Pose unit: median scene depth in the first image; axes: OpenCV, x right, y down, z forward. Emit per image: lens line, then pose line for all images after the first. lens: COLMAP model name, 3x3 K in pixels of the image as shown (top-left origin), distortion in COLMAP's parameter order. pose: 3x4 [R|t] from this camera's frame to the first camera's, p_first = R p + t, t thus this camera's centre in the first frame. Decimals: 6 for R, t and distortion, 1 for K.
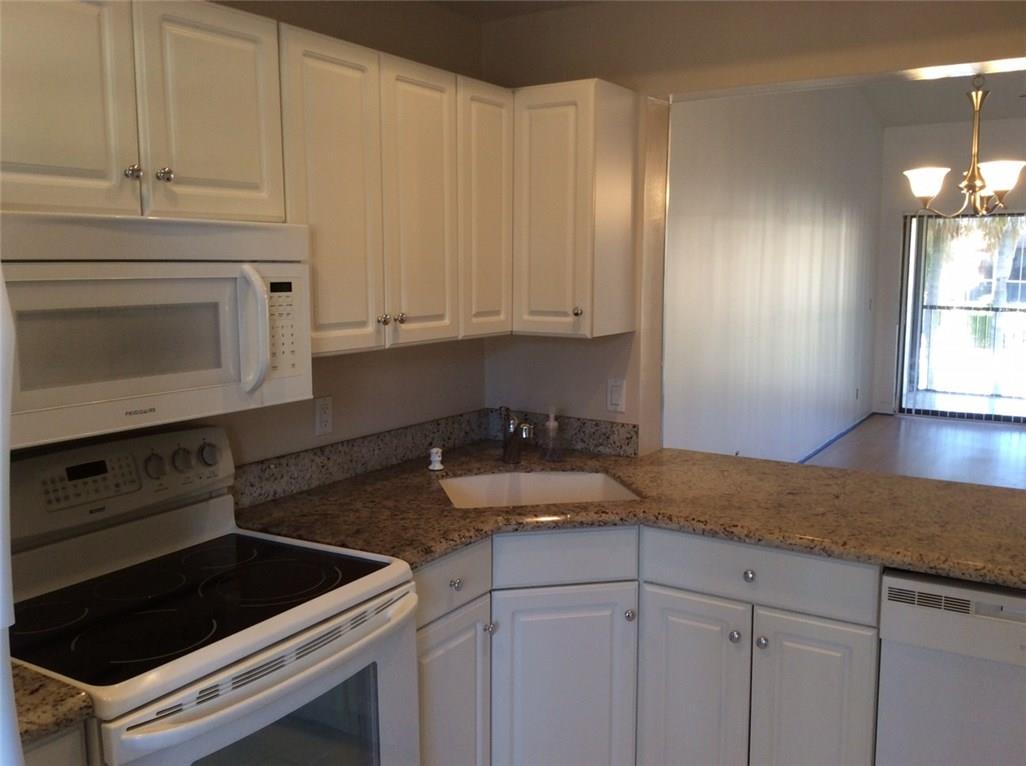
lens RADIAL K [[925.2, 0, 514.3], [0, 925.2, 387.1], [0, 0, 1]] dist [0.158994, -0.388568]
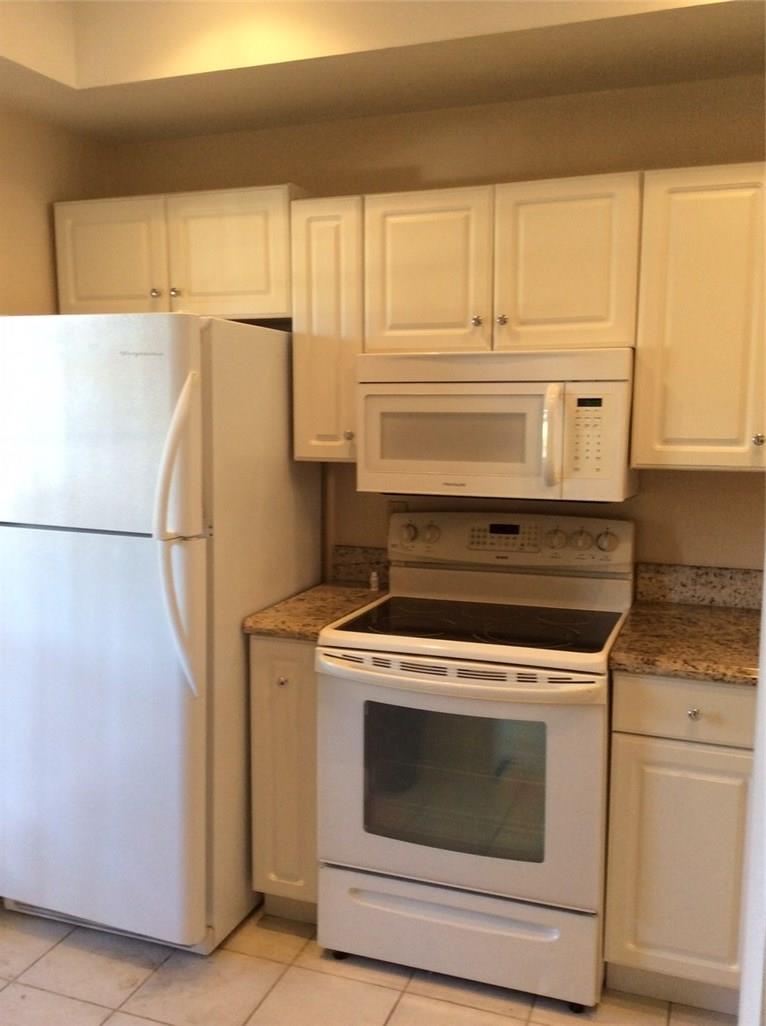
lens RADIAL K [[925.2, 0, 383.0], [0, 925.2, 513.0], [0, 0, 1]] dist [0.158994, -0.388568]
pose [[0.194593, 0.123359, -0.973096, 0.862424], [-0.130060, 0.986546, 0.099056, -0.050945], [0.972223, 0.107285, 0.208019, 0.504785]]
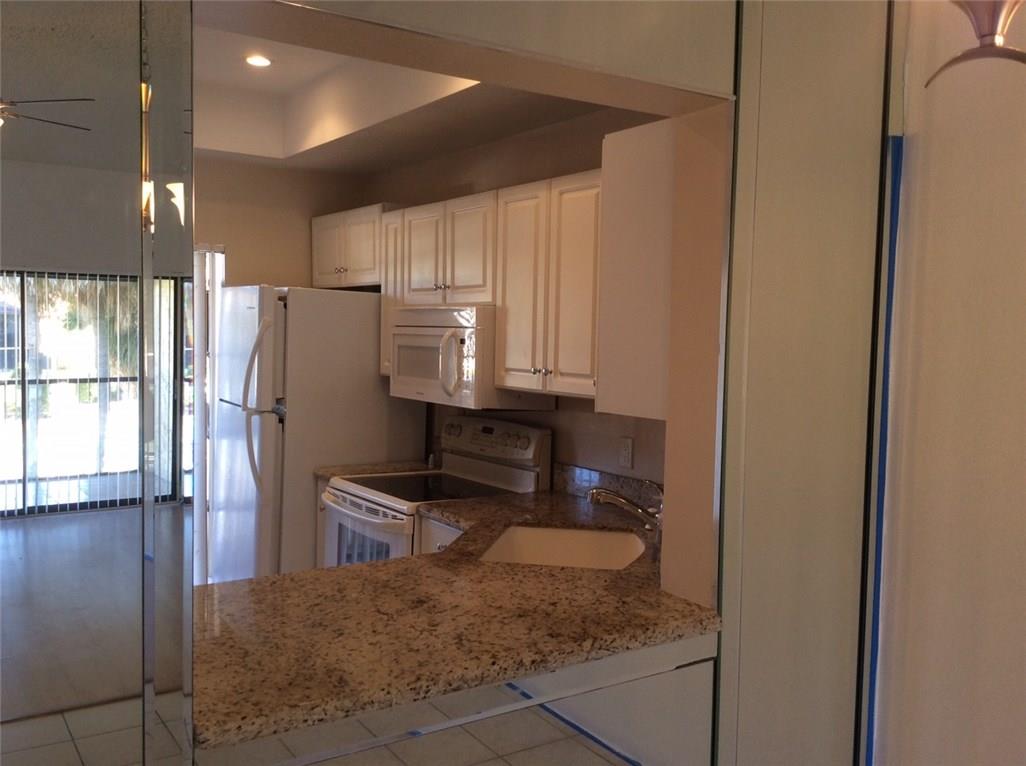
lens RADIAL K [[925.2, 0, 514.3], [0, 925.2, 387.1], [0, 0, 1]] dist [0.158994, -0.388568]
pose [[-0.406703, 0.046769, -0.912362, 1.307983], [-0.143865, 0.982949, 0.114519, -0.234438], [0.902161, 0.177832, -0.393040, 1.768765]]
